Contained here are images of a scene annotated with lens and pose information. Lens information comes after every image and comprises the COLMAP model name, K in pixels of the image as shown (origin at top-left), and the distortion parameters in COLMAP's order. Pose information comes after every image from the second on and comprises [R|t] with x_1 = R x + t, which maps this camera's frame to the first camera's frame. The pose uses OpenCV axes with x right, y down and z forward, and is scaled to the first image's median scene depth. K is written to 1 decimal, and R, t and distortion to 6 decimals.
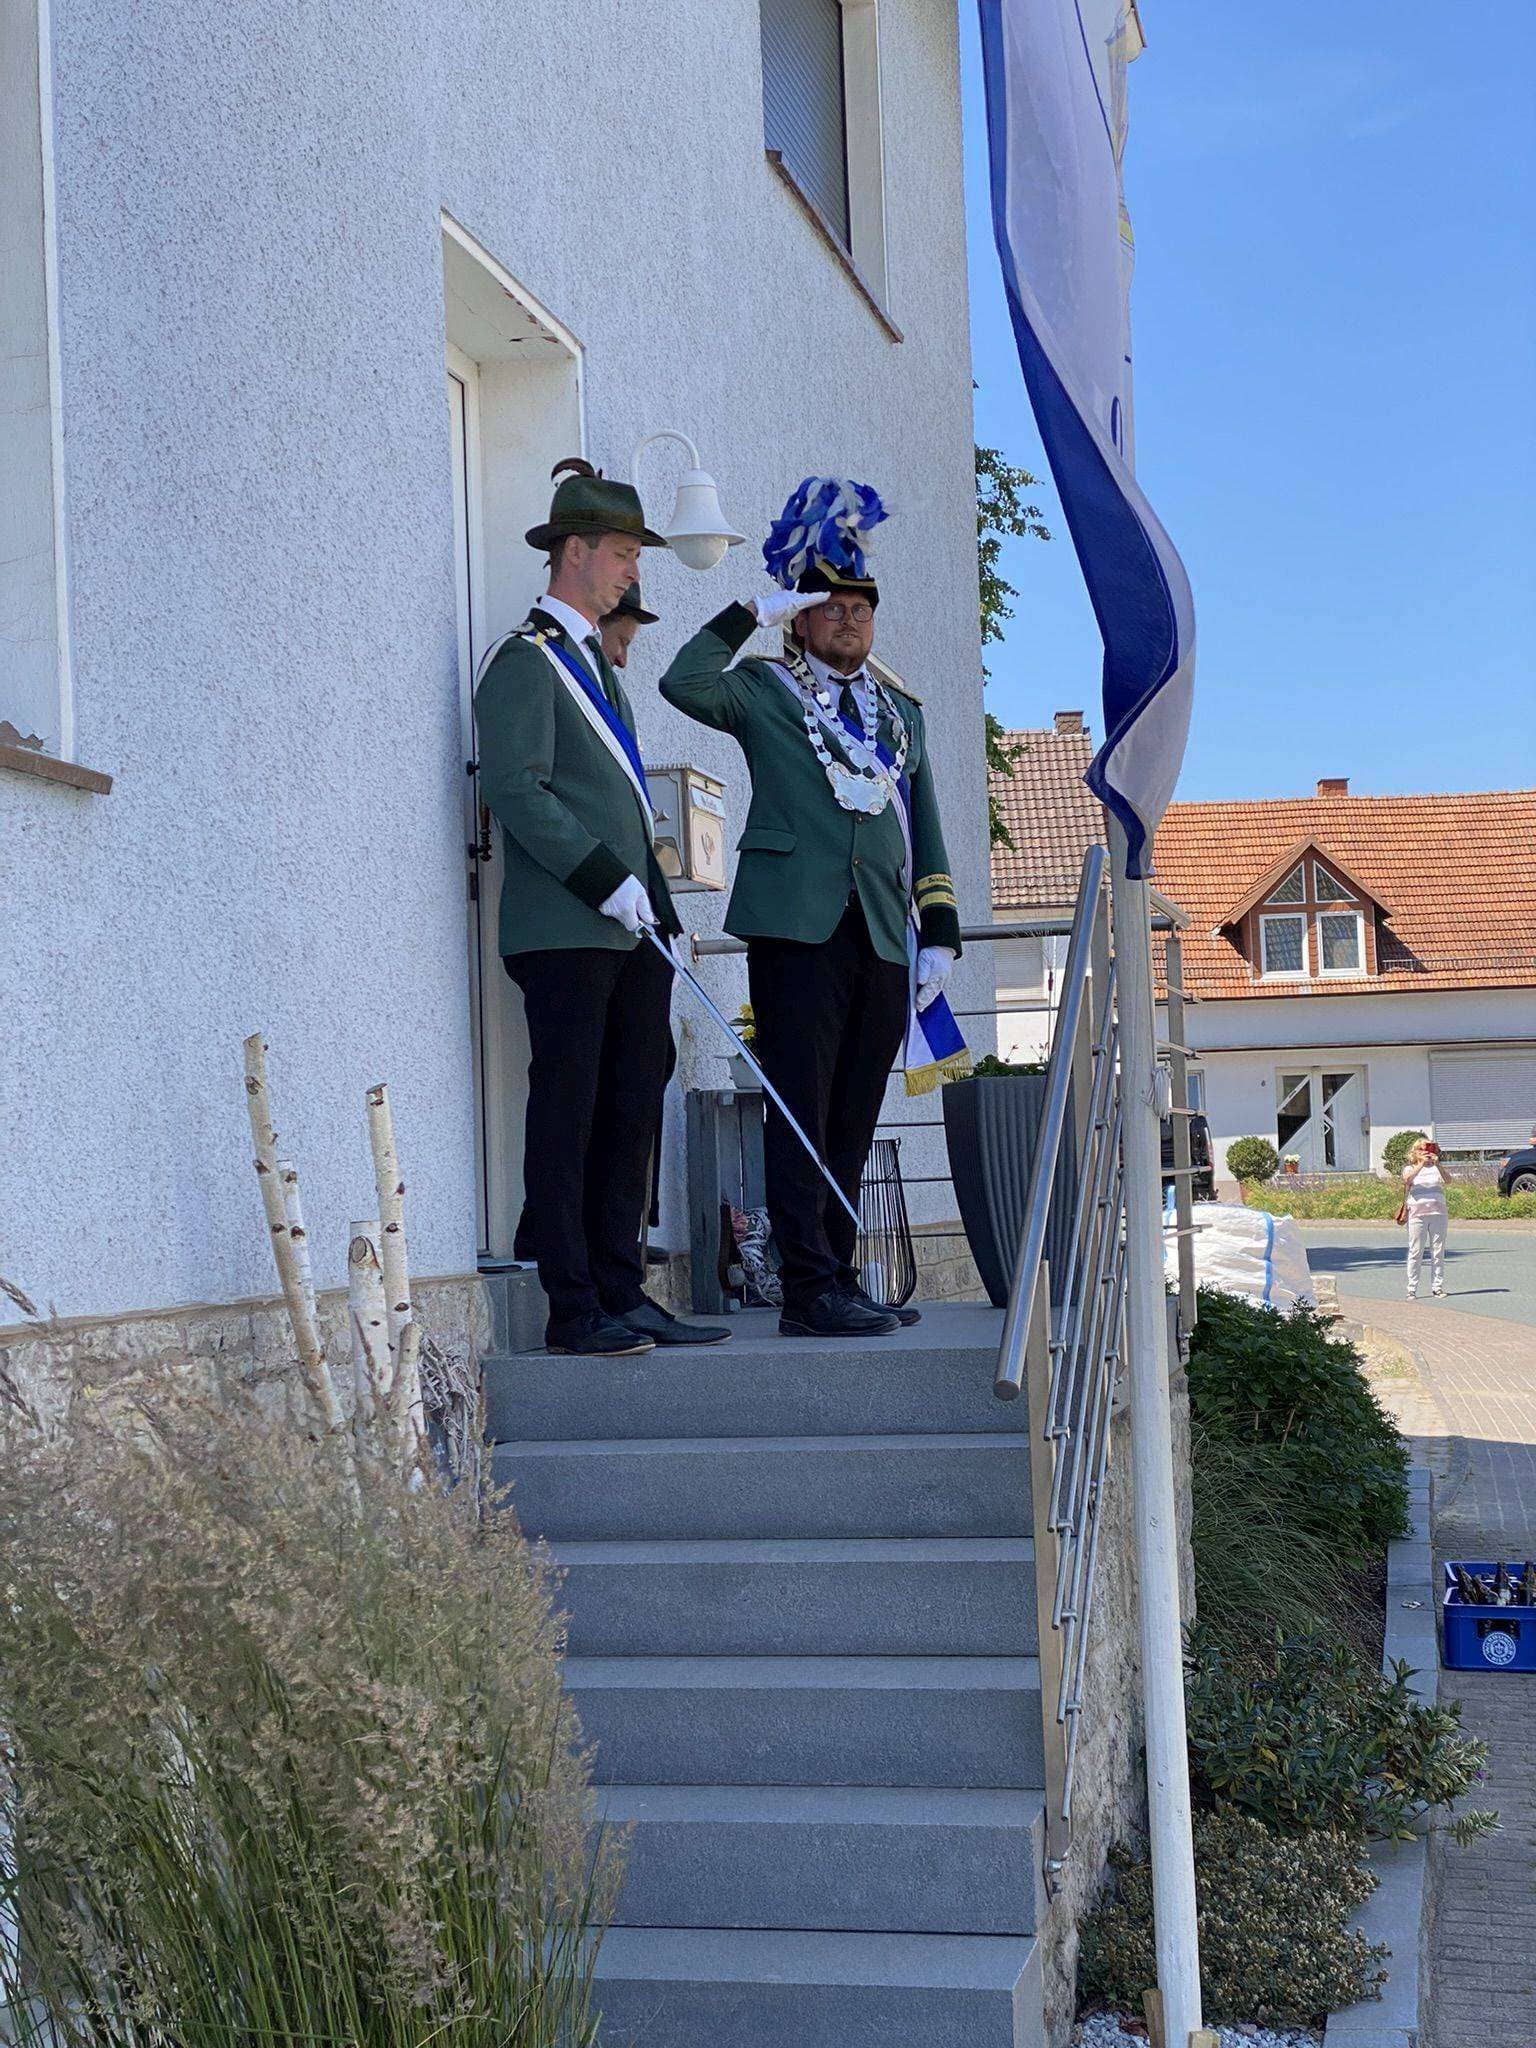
lens RADIAL K [[3049.0, 0, 770.1], [0, 3049.0, 1070.2], [0, 0, 1]] dist [0.211775, -0.642607]
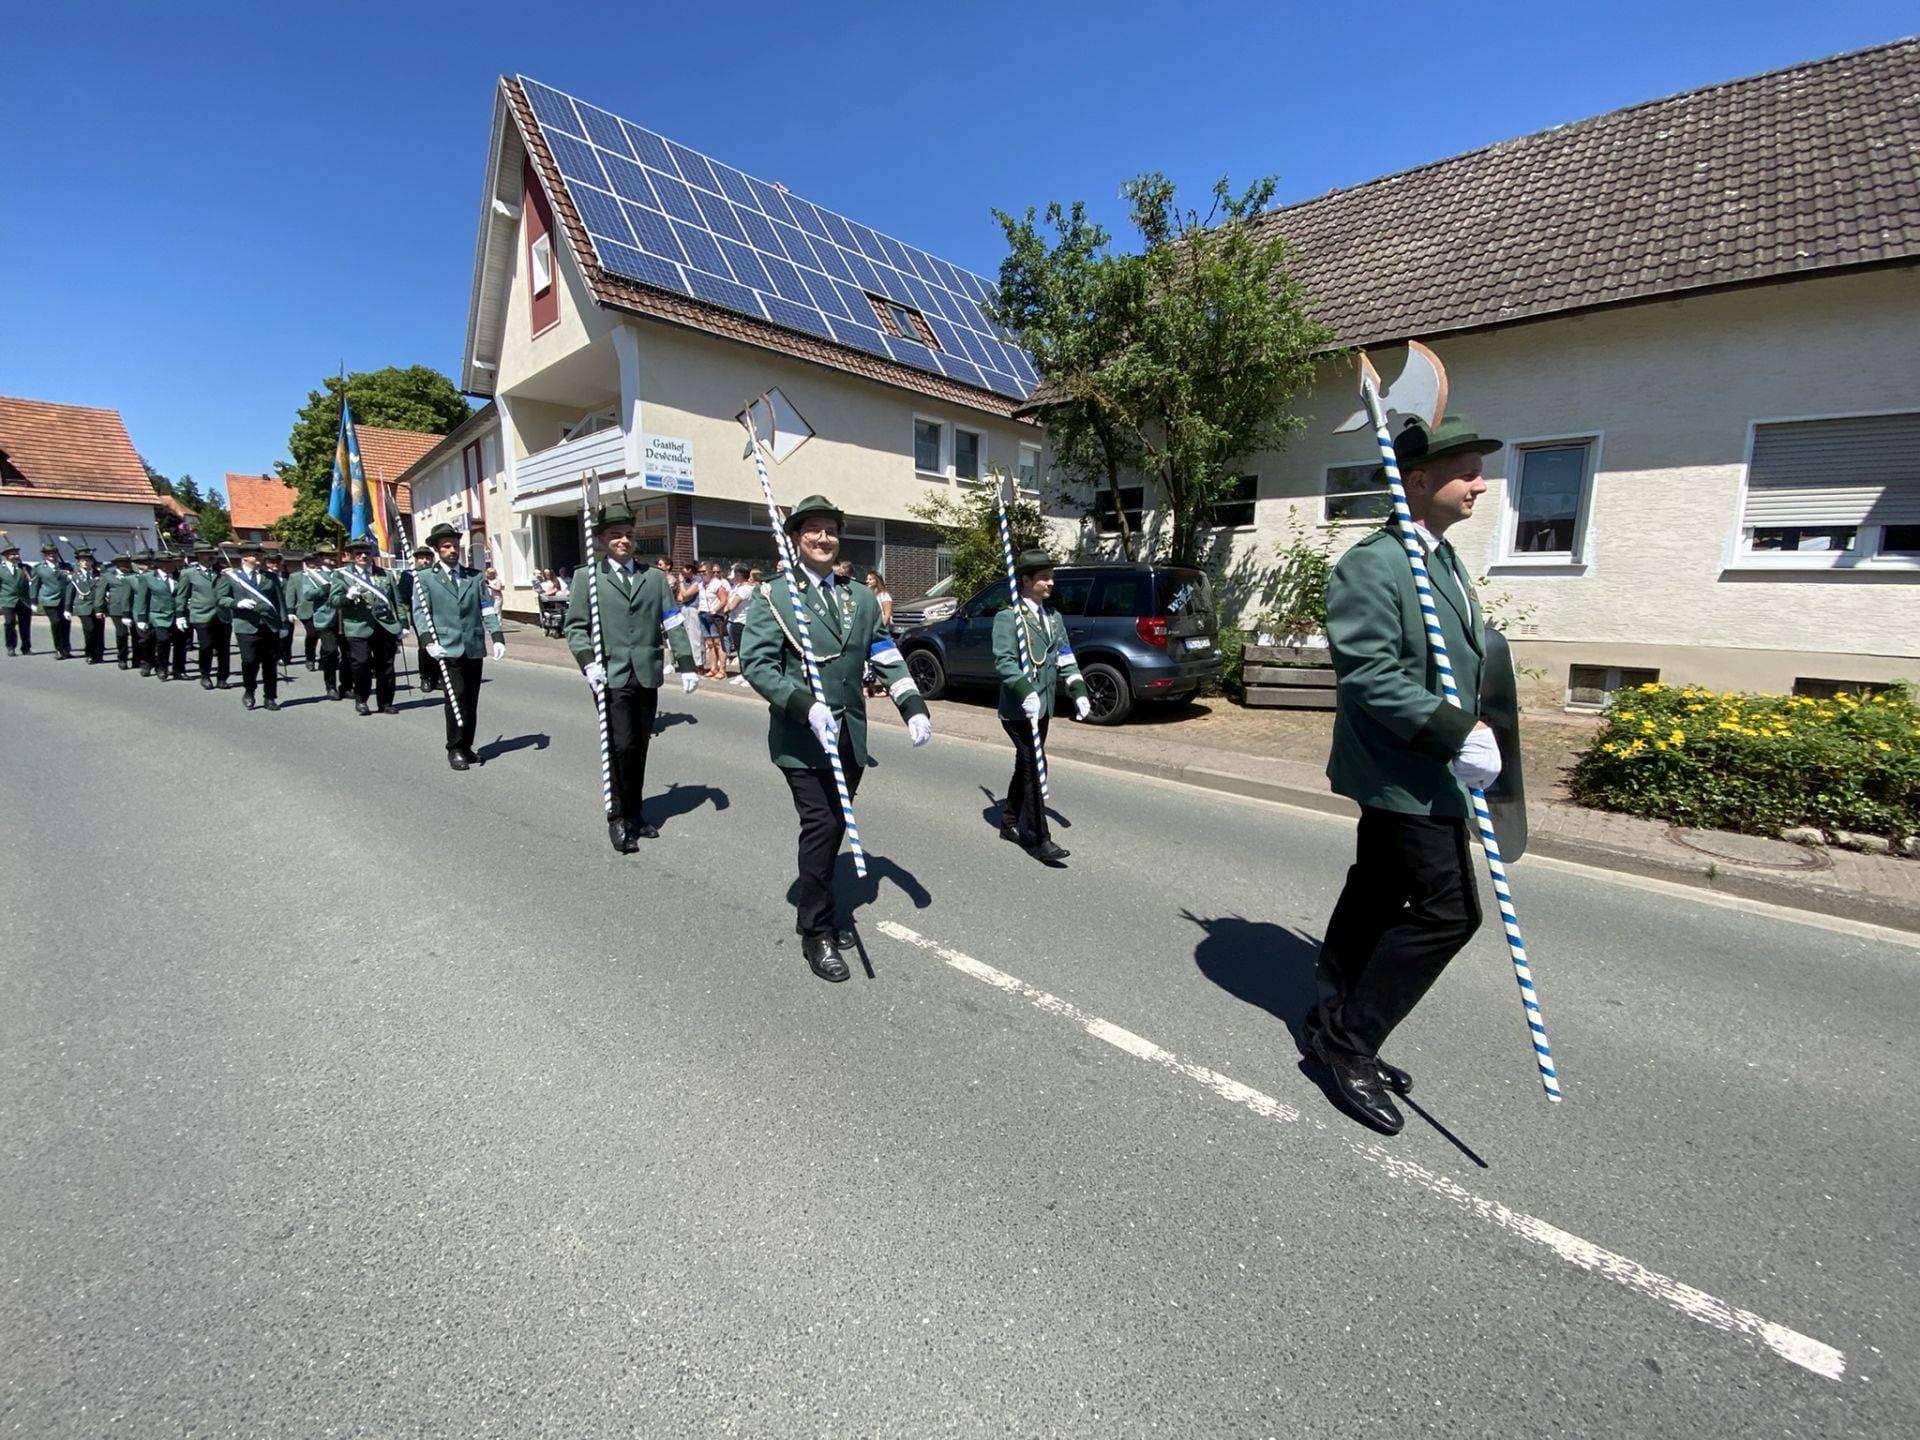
lens RADIAL K [[785.4, 0, 962.8], [0, 785.4, 722.5], [0, 0, 1]] dist [0.025213, -0.024327]
pose [[0.524891, -0.087015, 0.846710, 0.923043], [-0.068867, 0.987158, 0.144141, 0.052593], [-0.848379, -0.133968, 0.512158, 2.123563]]
